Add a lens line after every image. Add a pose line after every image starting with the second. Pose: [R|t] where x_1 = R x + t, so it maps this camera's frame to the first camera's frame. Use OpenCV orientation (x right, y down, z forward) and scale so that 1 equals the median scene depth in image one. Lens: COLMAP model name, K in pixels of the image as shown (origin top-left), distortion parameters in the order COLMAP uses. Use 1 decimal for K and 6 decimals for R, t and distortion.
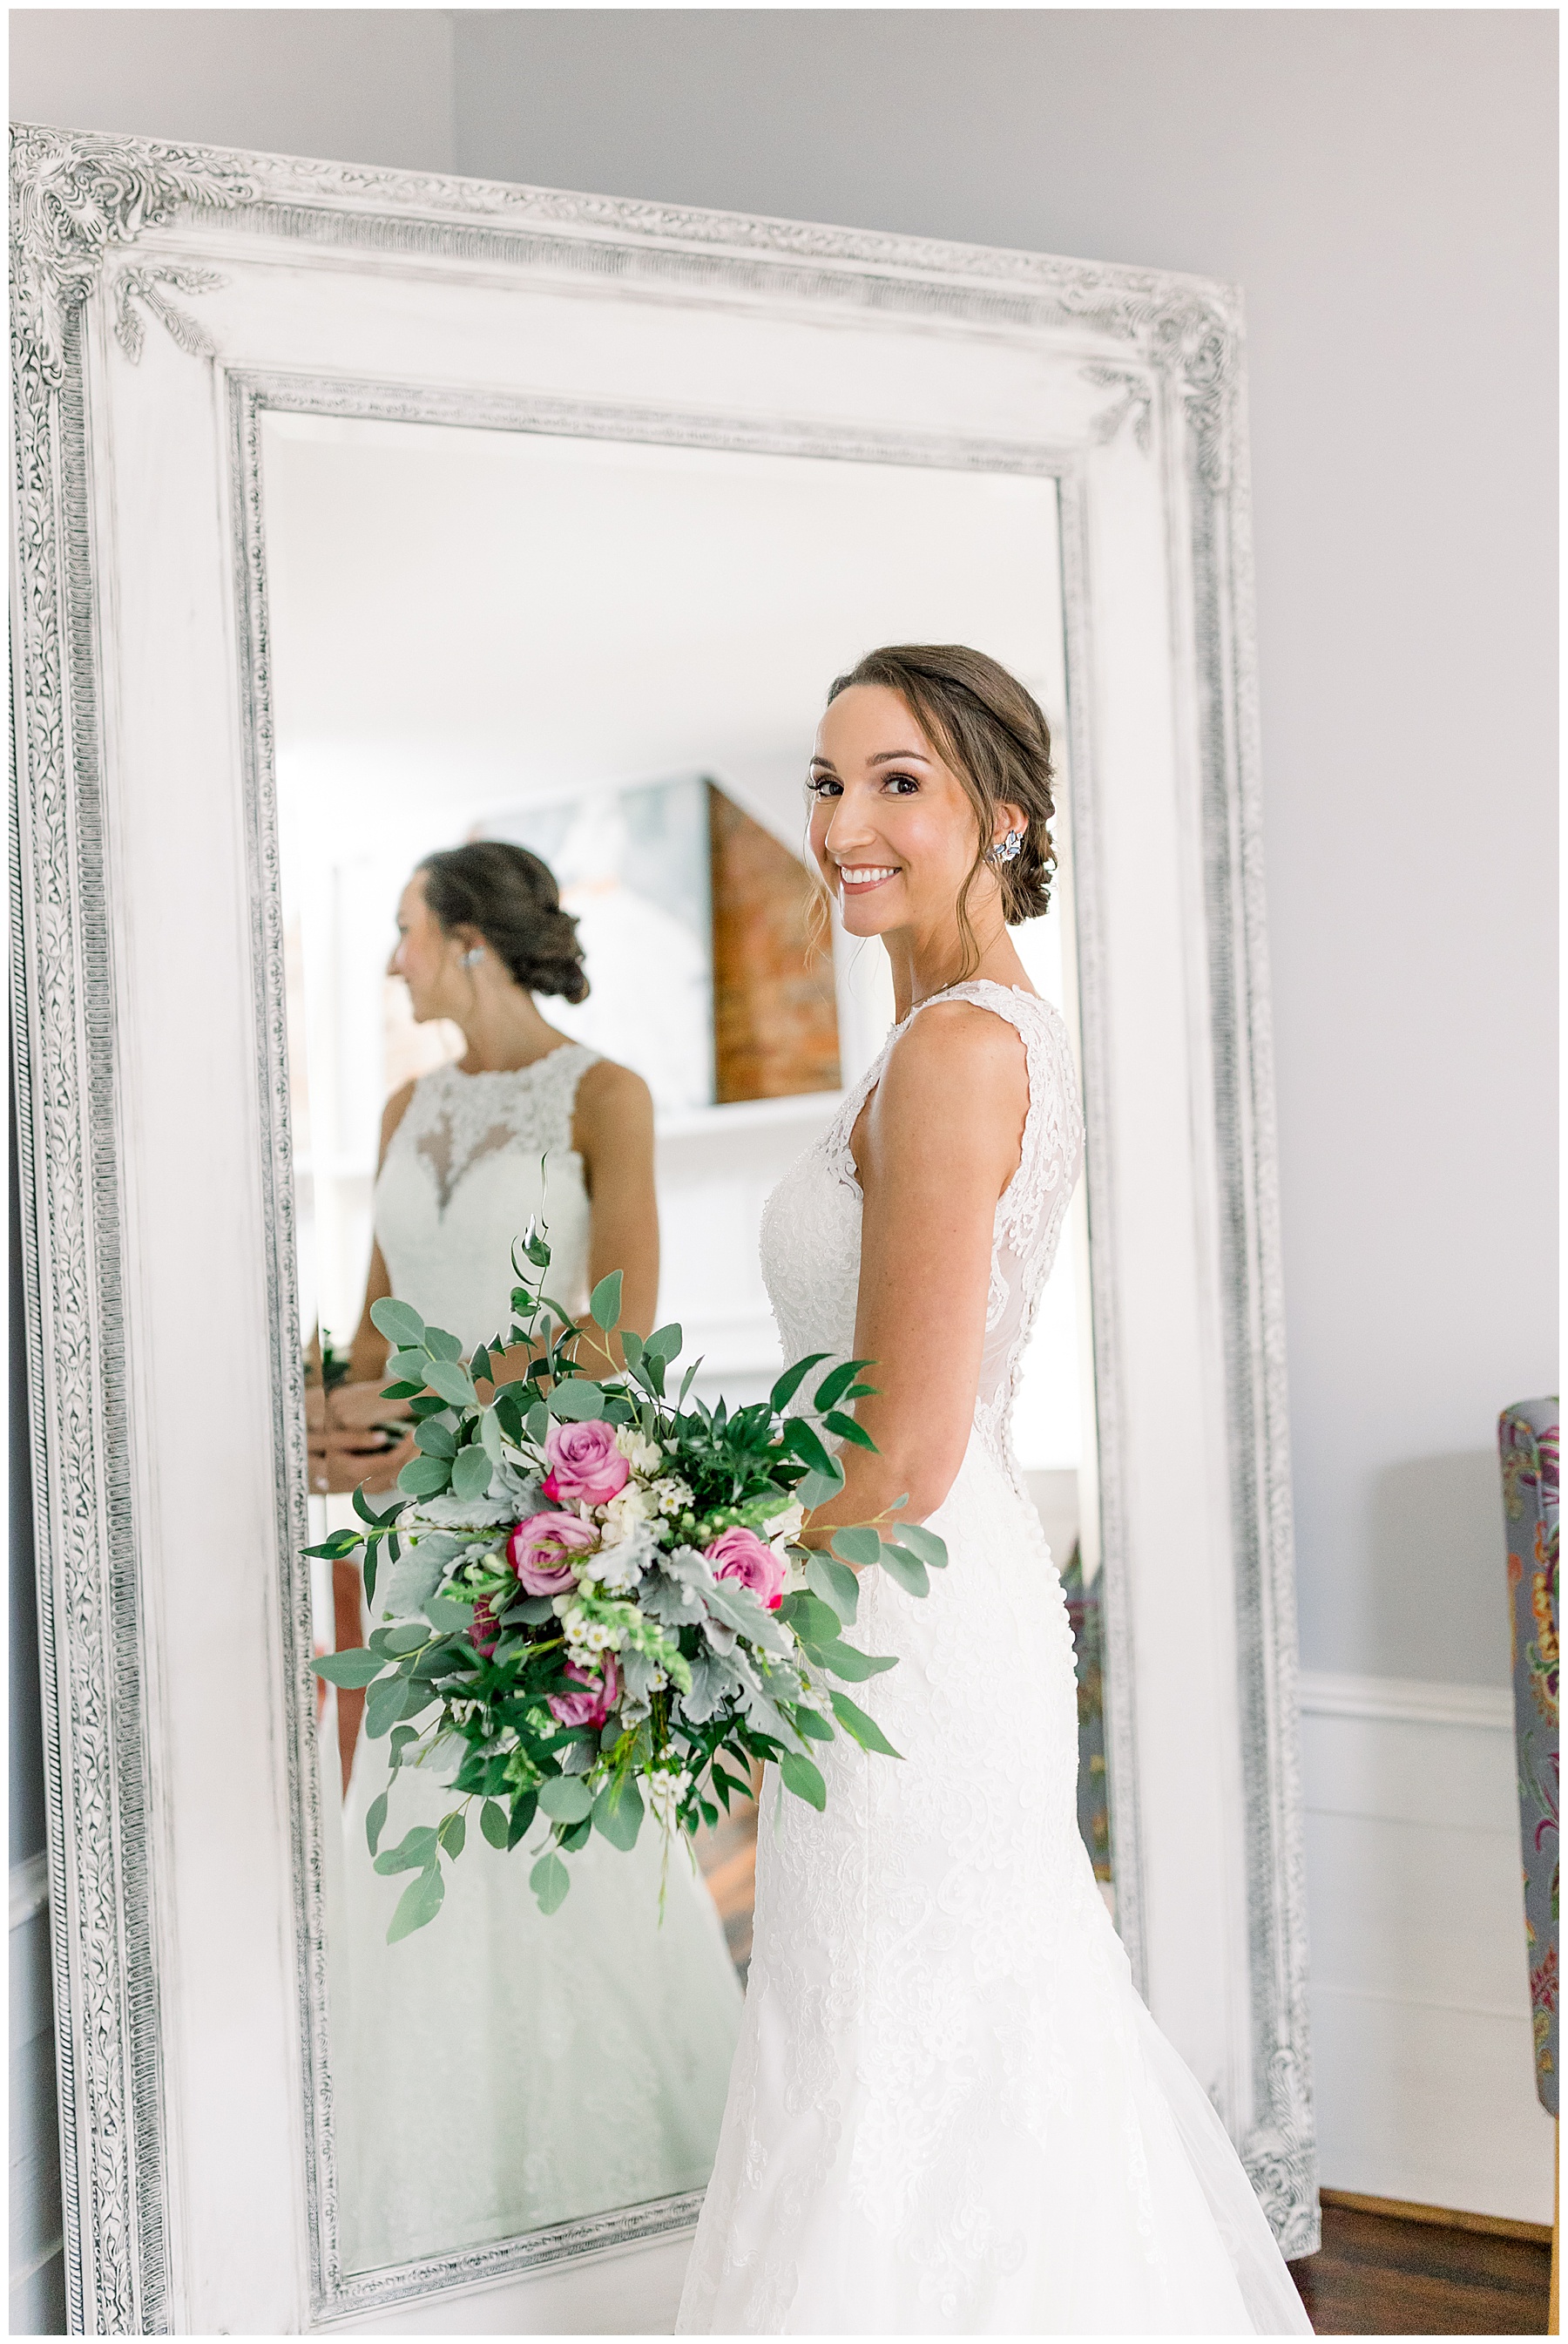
lens RADIAL K [[2516.1, 0, 753.6], [0, 2516.1, 1109.4], [0, 0, 1]] dist [0.001174, 0.000500]
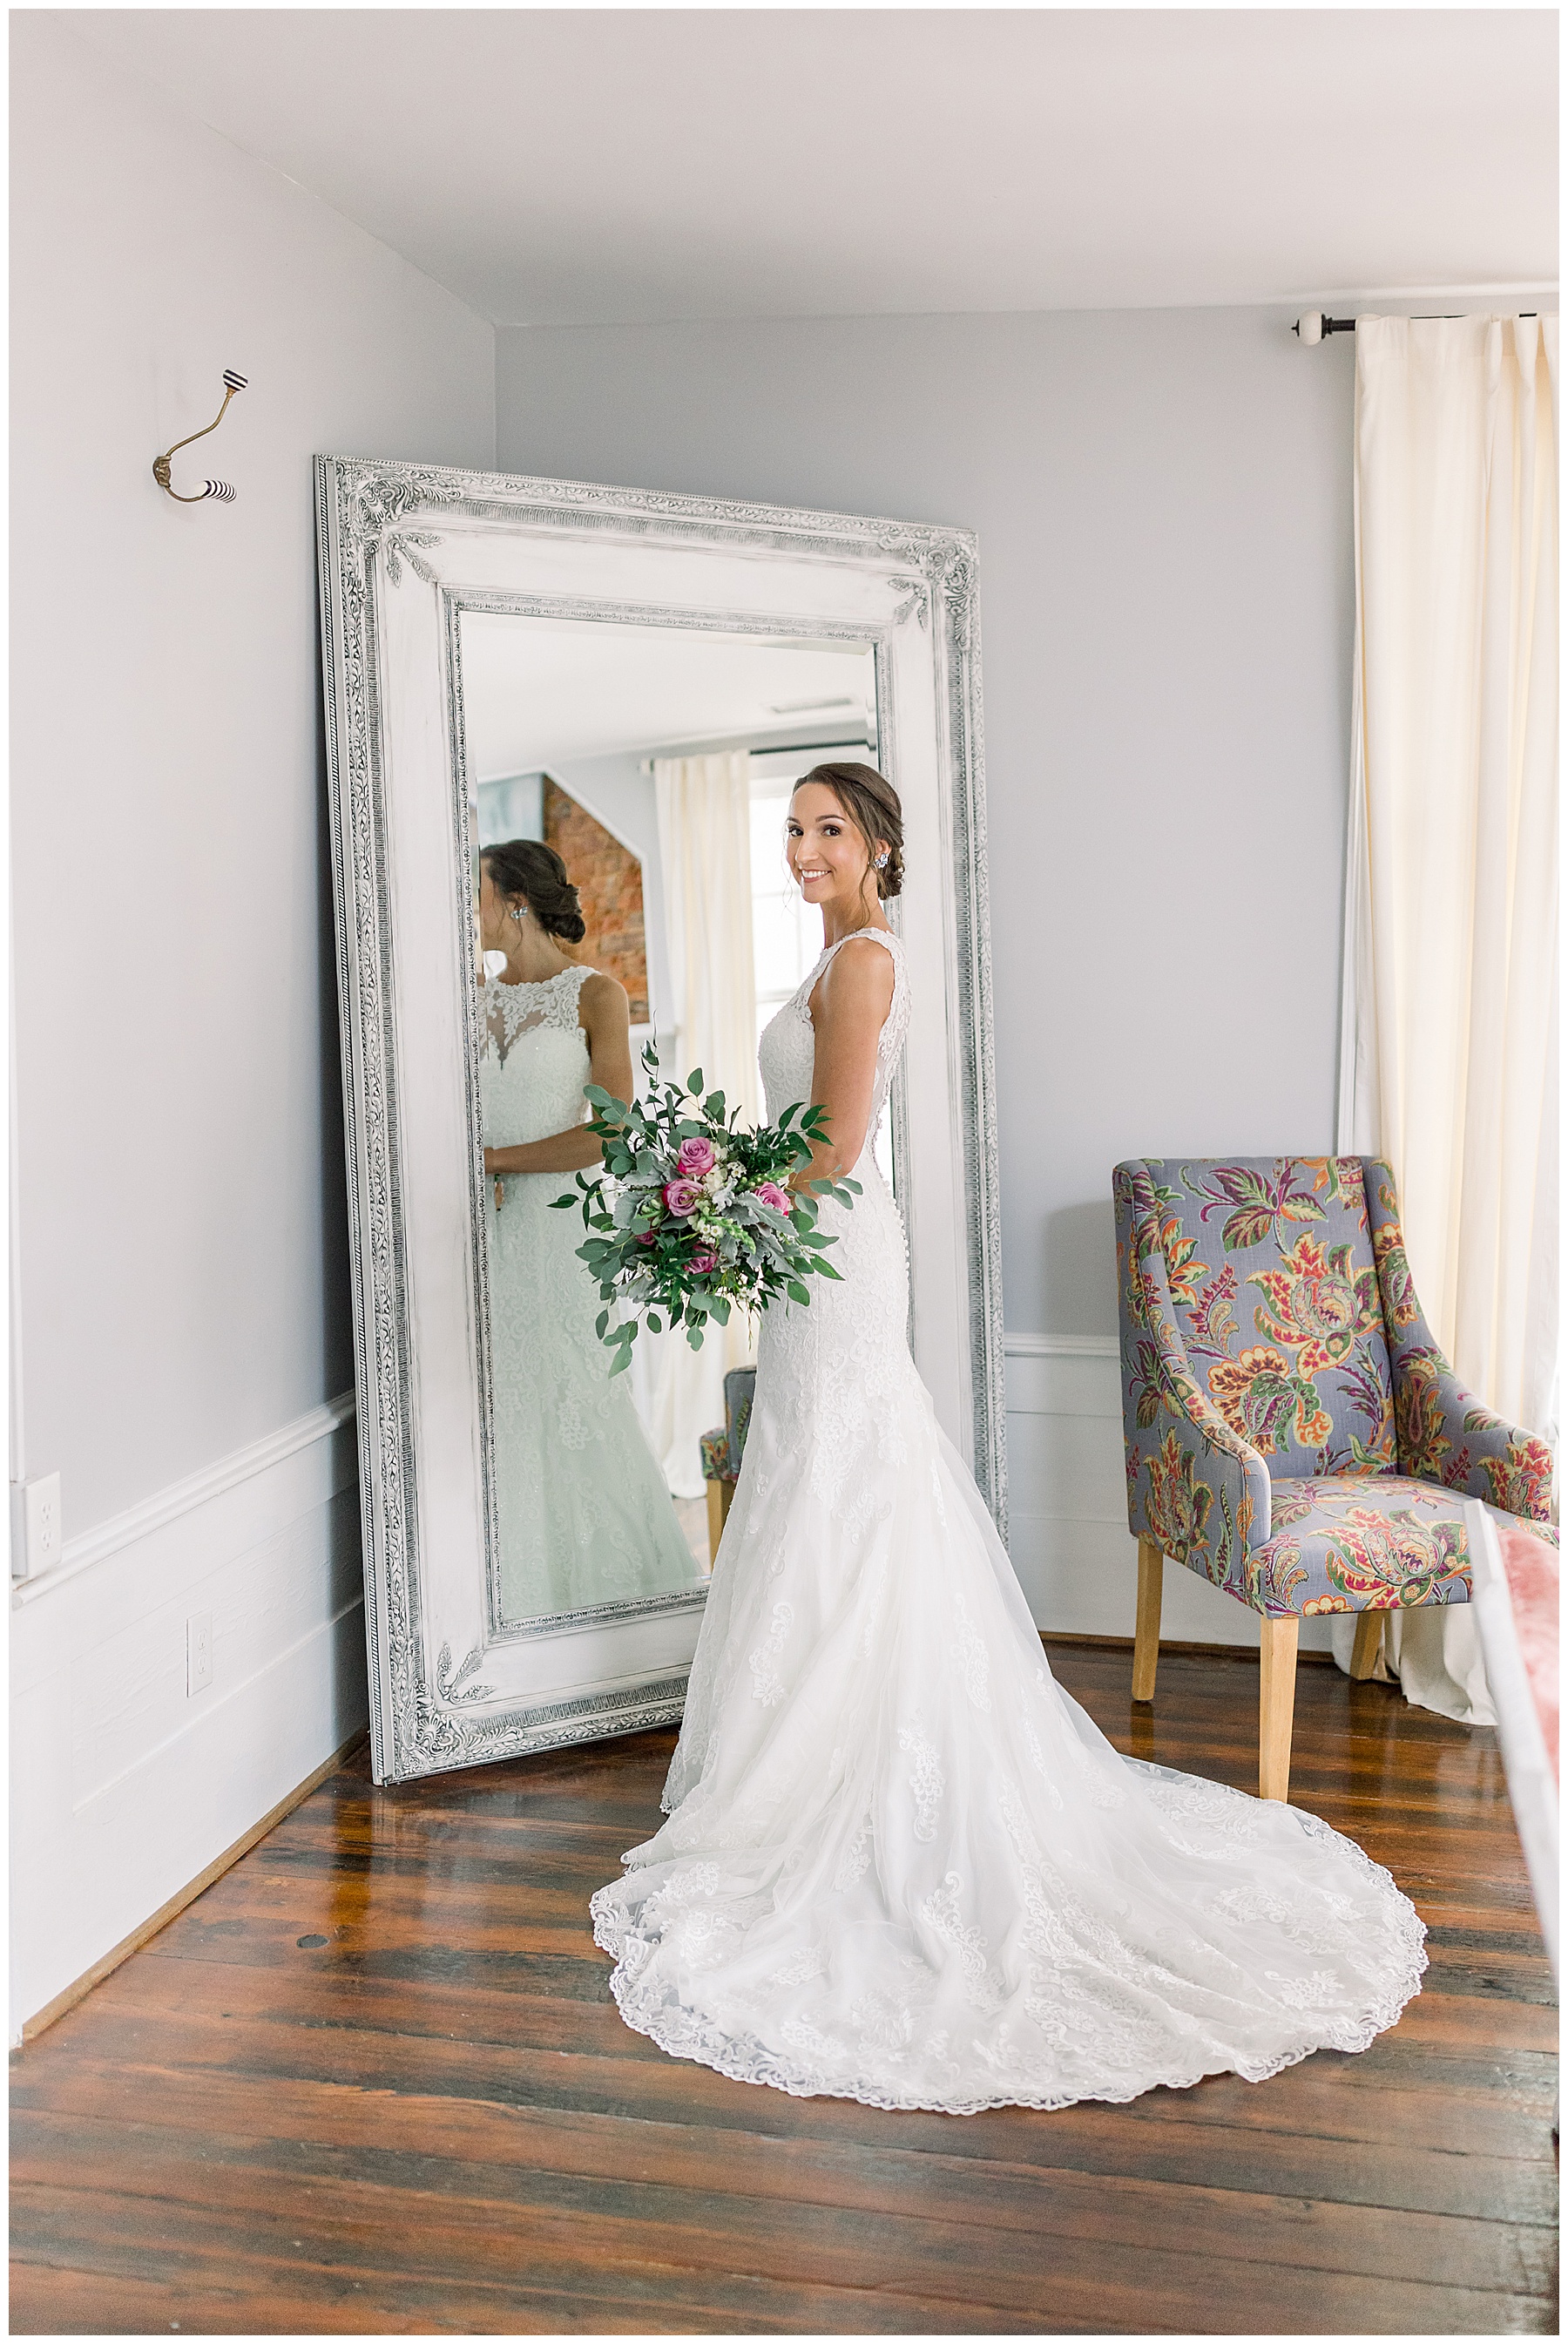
lens RADIAL K [[2516.1, 0, 753.6], [0, 2516.1, 1109.4], [0, 0, 1]] dist [0.001174, 0.000500]
pose [[0.991514, 0.004549, 0.129917, -0.207506], [-0.006336, 0.999891, 0.013345, 0.055916], [-0.129842, -0.014055, 0.991435, -0.801889]]
